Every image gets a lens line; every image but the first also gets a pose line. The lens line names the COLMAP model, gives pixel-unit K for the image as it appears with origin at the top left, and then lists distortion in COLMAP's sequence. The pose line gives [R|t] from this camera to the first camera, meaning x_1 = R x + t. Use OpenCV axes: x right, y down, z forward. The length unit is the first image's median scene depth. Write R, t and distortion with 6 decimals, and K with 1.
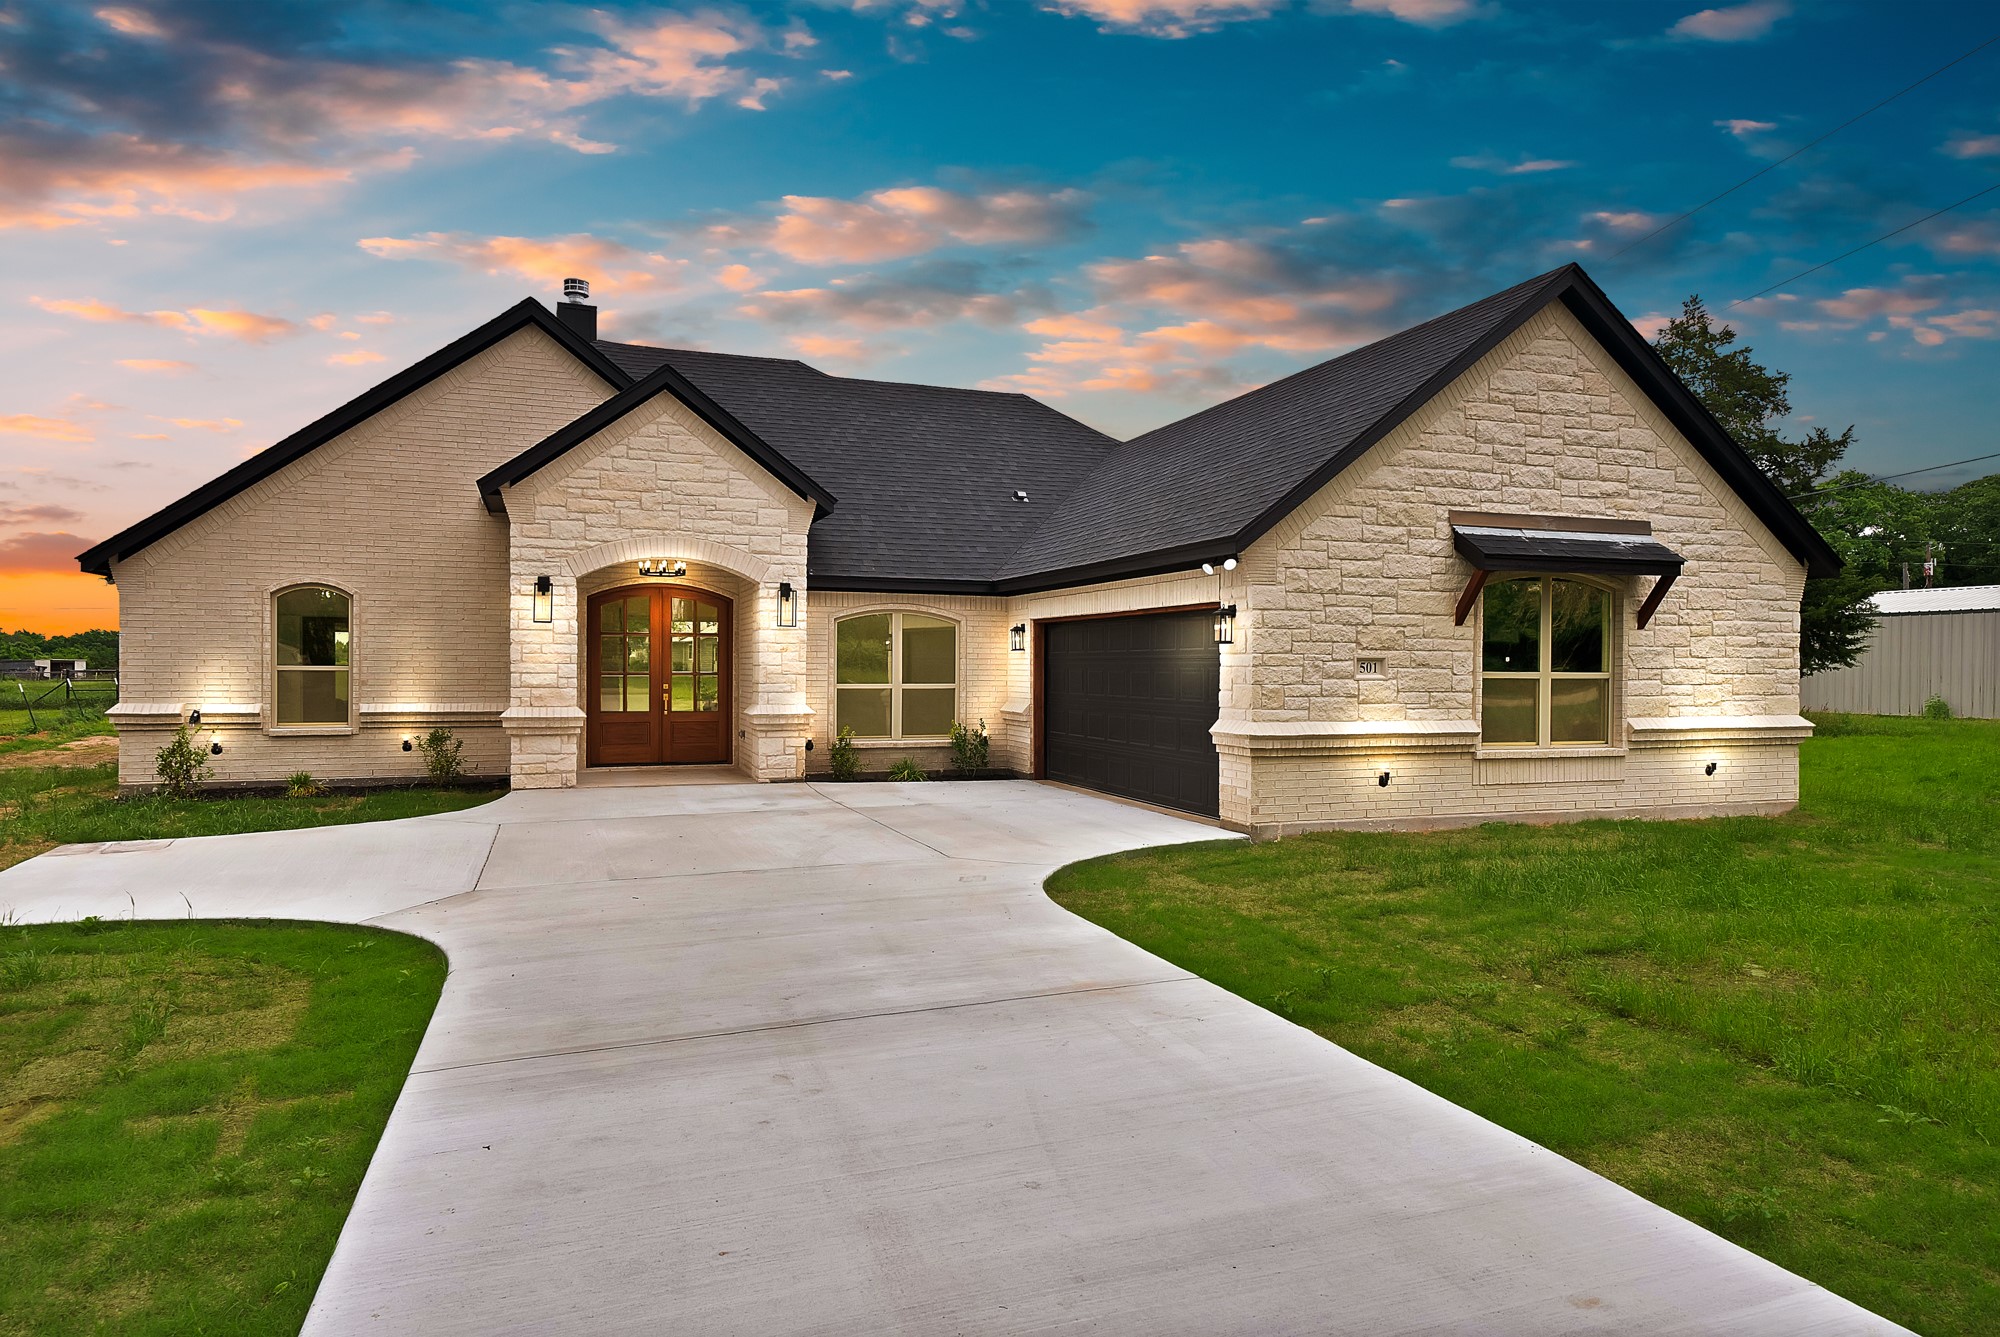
lens RADIAL K [[1195.4, 0, 1001.9], [0, 1195.4, 662.8], [0, 0, 1]] dist [0.030523, 0.001116]
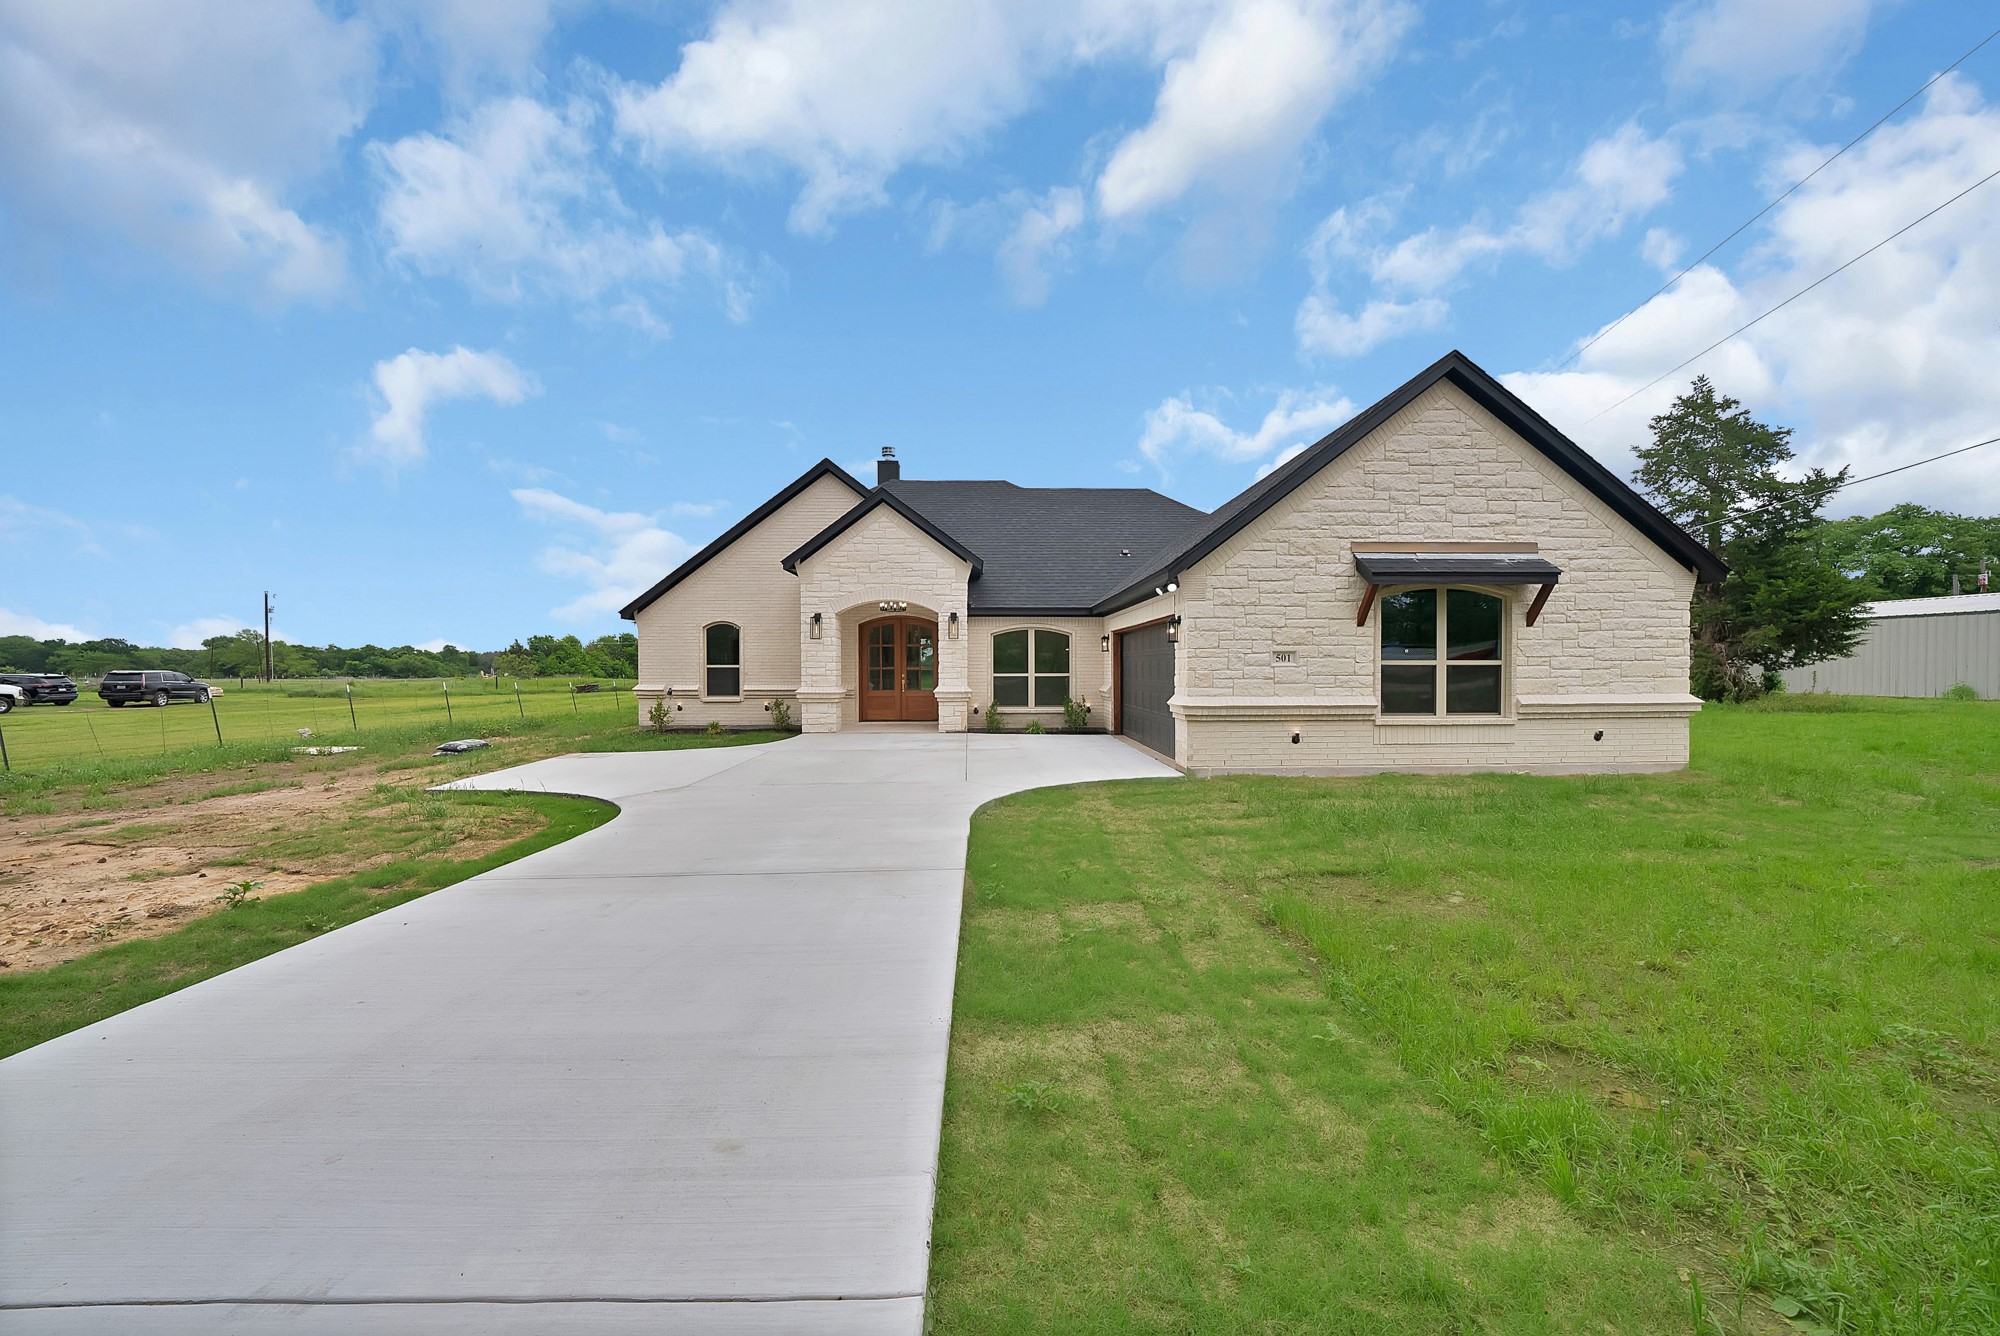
lens RADIAL K [[713.5, 0, 998.4], [0, 713.5, 667.5], [0, 0, 1]] dist [-0.019884, 0.001542]
pose [[0.946416, -0.007541, -0.322863, 0.229178], [0.008612, 0.999961, 0.001888, 0.009442], [0.322836, -0.004568, 0.946444, 0.098544]]
